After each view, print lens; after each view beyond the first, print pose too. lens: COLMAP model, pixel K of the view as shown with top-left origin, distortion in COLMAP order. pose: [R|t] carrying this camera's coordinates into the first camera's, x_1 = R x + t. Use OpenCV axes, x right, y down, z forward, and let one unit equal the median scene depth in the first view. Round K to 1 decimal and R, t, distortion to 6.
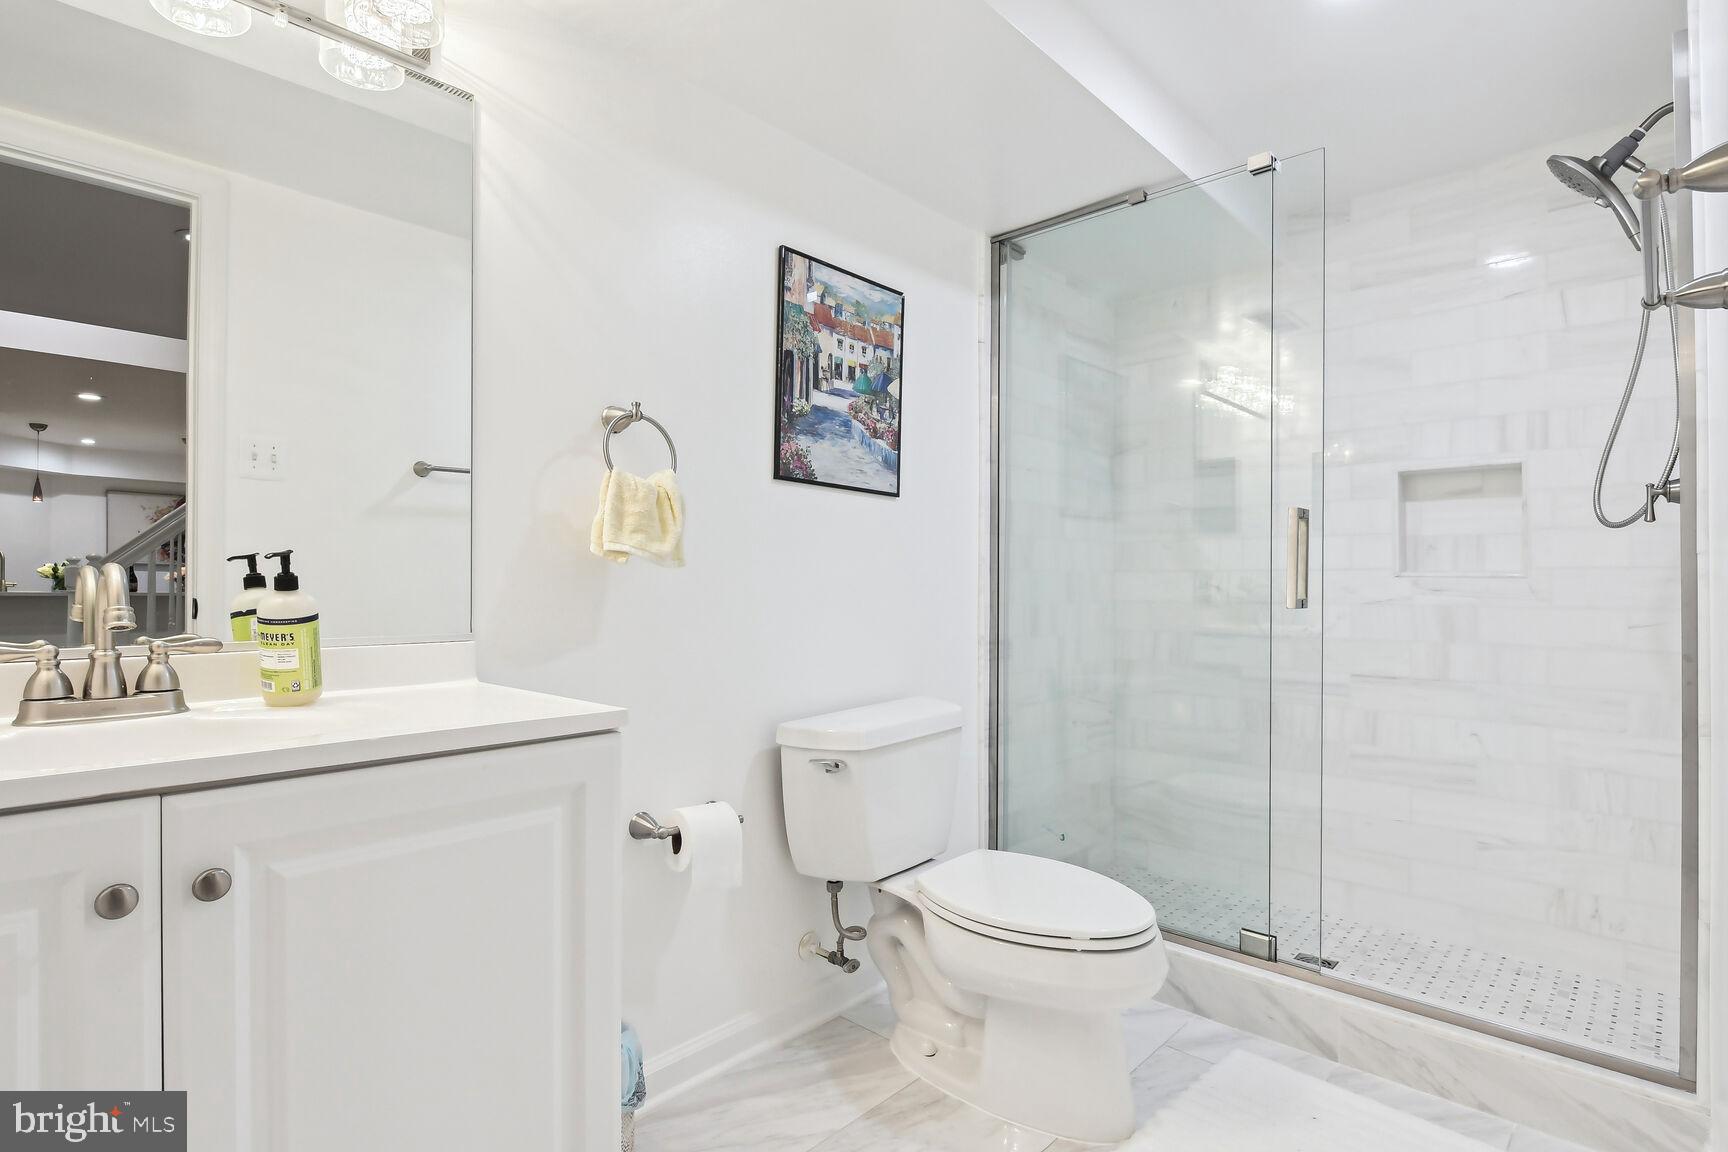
lens RADIAL K [[866.2, 0, 864.0], [0, 866.2, 576.0], [0, 0, 1]] dist [-0.000622, -0.000252]
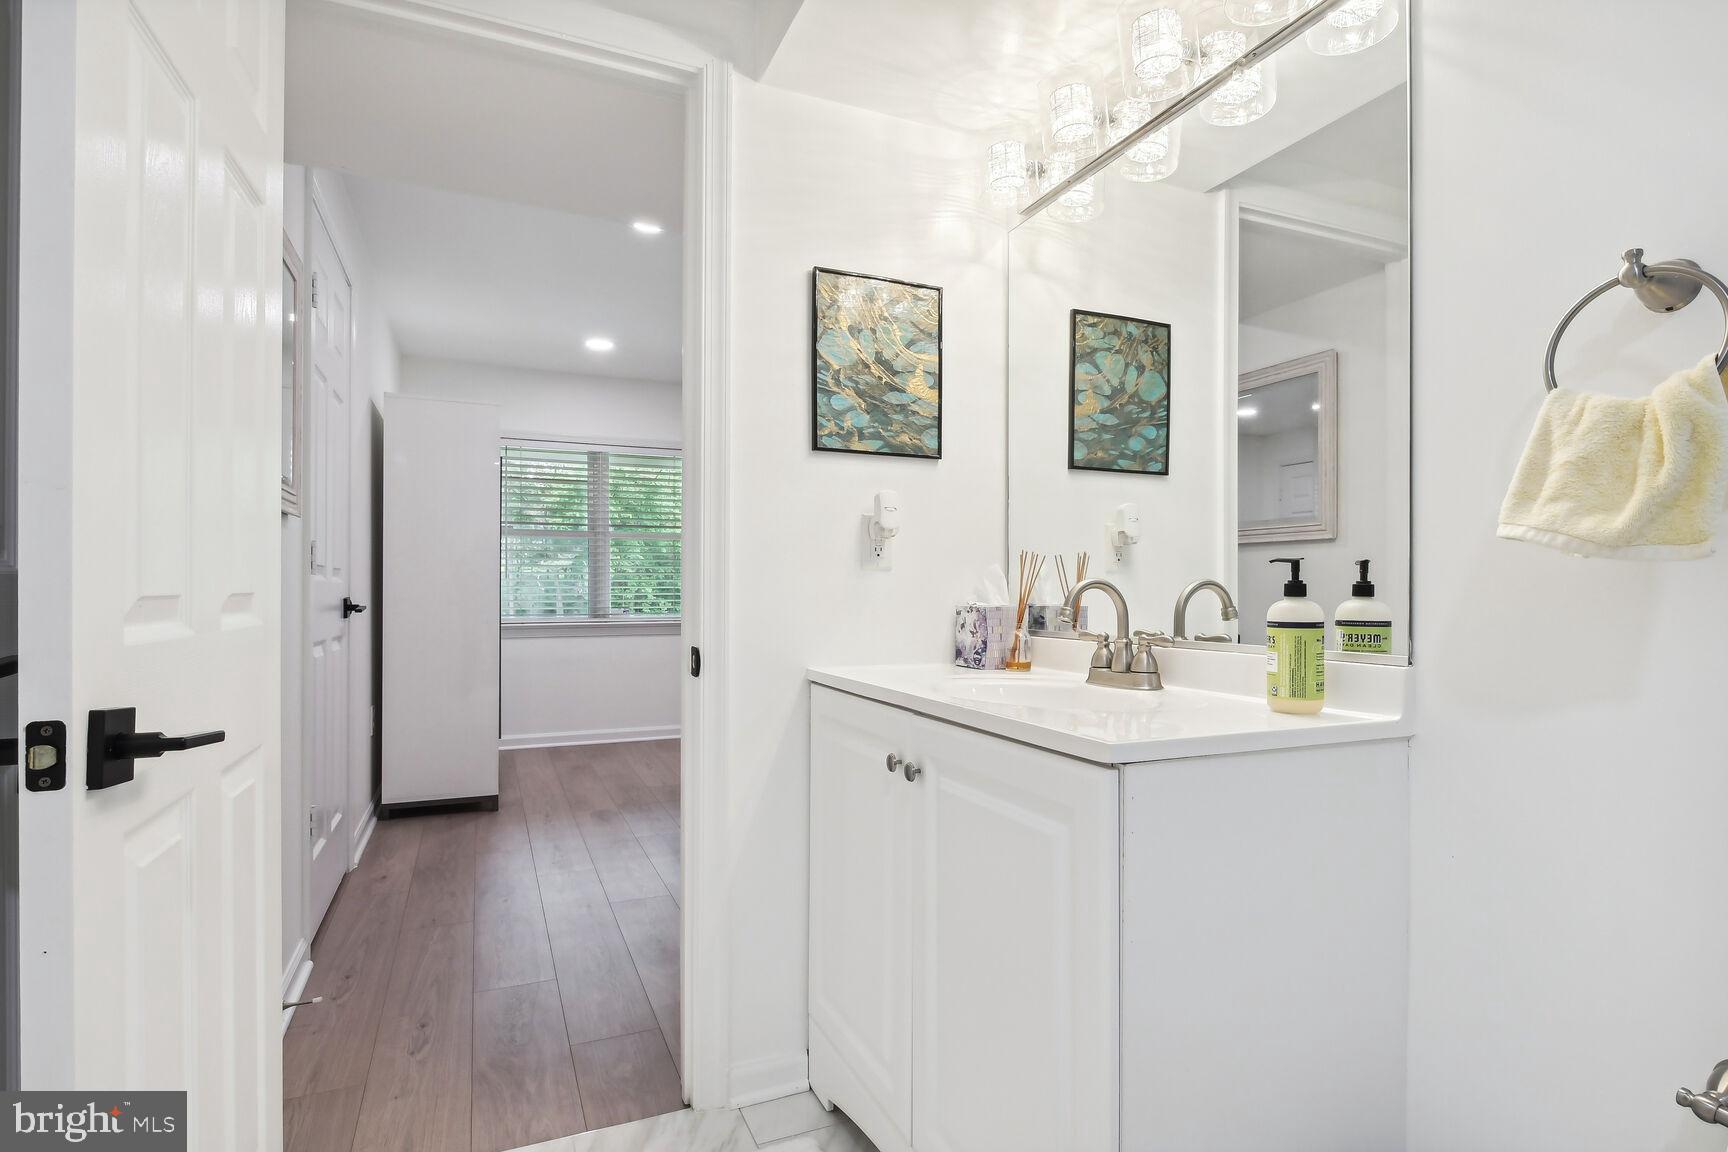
lens RADIAL K [[866.2, 0, 864.0], [0, 866.2, 576.0], [0, 0, 1]] dist [-0.000622, -0.000252]
pose [[-0.400601, -0.015949, -0.916114, 0.577756], [0.011478, 0.999683, -0.022423, 0.007645], [0.916181, -0.019498, -0.400290, 1.099847]]
